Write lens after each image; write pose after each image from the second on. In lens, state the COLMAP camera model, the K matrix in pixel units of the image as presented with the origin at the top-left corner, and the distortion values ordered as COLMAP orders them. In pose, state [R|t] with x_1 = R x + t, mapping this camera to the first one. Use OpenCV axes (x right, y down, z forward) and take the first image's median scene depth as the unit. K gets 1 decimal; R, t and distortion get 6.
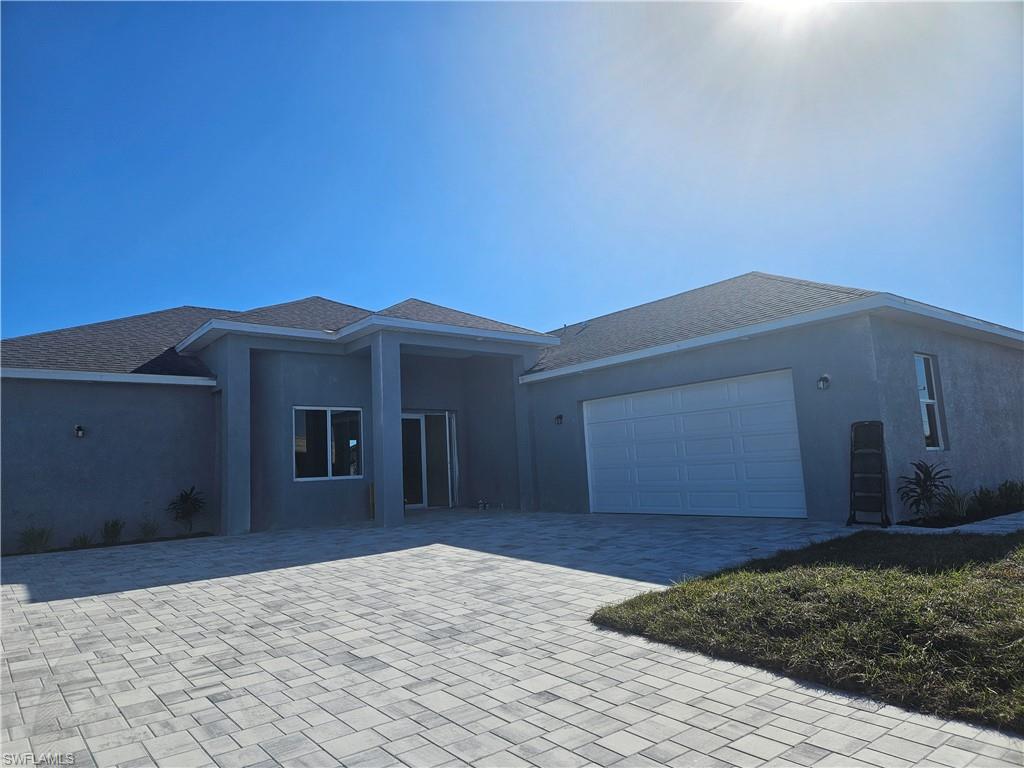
lens RADIAL K [[678.7, 0, 487.4], [0, 678.7, 387.8], [0, 0, 1]] dist [0.091378, -0.086050]
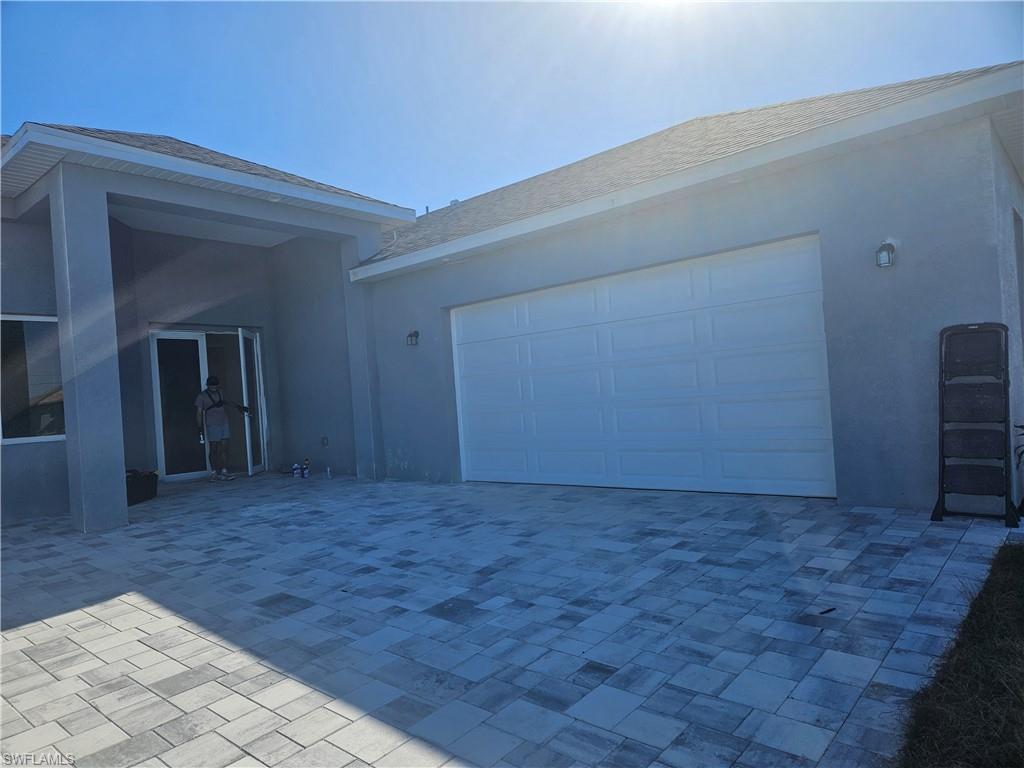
lens RADIAL K [[677.8, 0, 489.2], [0, 677.8, 394.3], [0, 0, 1]] dist [0.085650, -0.062280]
pose [[0.983266, -0.018285, 0.181258, 0.066740], [-0.001648, 0.994017, 0.109215, 0.033453], [-0.182170, -0.107686, 0.977352, 0.409546]]
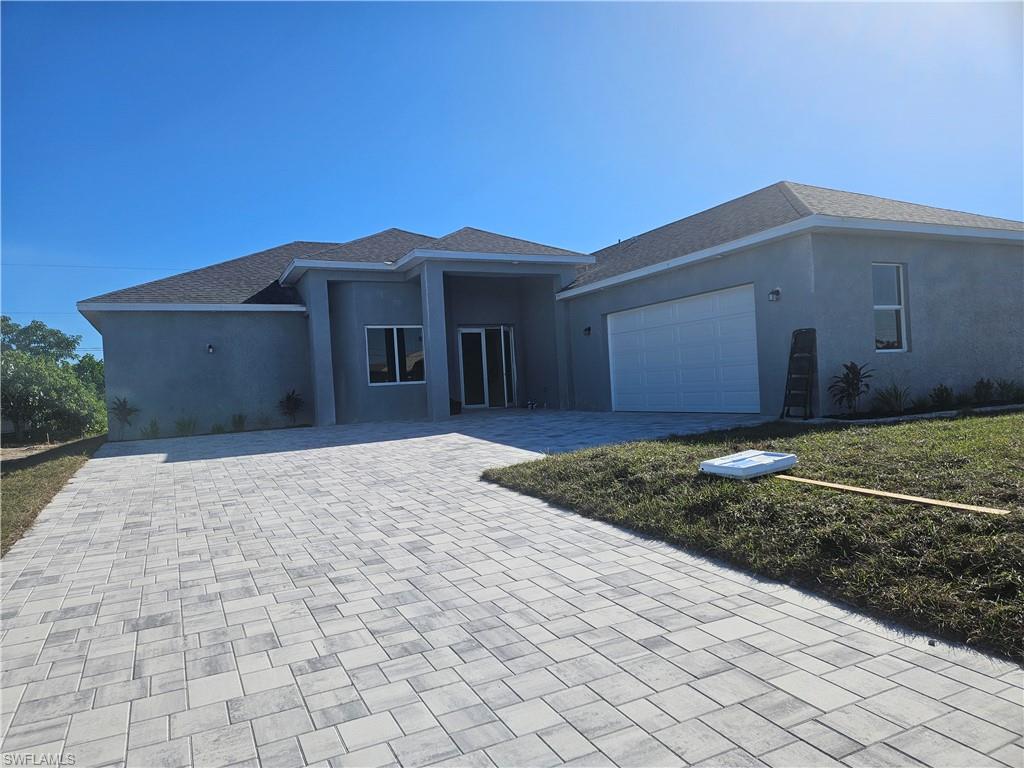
lens RADIAL K [[677.8, 0, 489.2], [0, 677.8, 394.3], [0, 0, 1]] dist [0.085650, -0.062280]
pose [[0.975604, -0.004035, -0.219501, 0.218601], [0.036337, 0.989009, 0.143323, -0.020147], [0.216510, -0.147802, 0.965027, -0.170163]]
